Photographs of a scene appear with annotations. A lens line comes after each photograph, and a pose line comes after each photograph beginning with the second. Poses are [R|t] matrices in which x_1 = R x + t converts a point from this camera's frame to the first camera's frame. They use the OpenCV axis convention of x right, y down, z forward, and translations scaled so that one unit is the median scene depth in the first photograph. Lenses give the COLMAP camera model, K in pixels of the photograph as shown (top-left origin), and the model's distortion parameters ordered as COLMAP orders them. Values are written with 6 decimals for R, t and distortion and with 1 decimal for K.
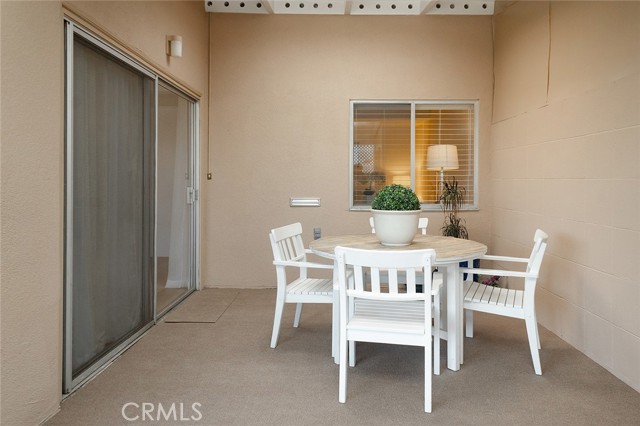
lens RADIAL K [[424.7, 0, 319.7], [0, 424.7, 212.6], [0, 0, 1]] dist [0.002861, -0.001359]
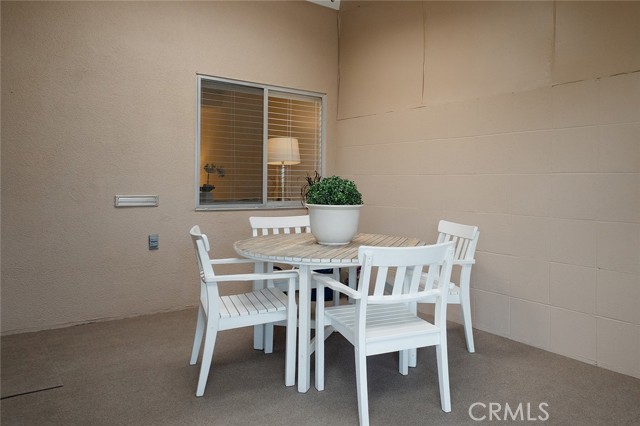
lens RADIAL K [[463.7, 0, 320.1], [0, 463.7, 212.9], [0, 0, 1]] dist [0.010049, 0.001010]
pose [[0.805058, -0.029283, 0.592473, -0.274742], [0.032326, 0.999462, 0.005474, 0.002656], [-0.592315, 0.014745, 0.805572, 0.149737]]
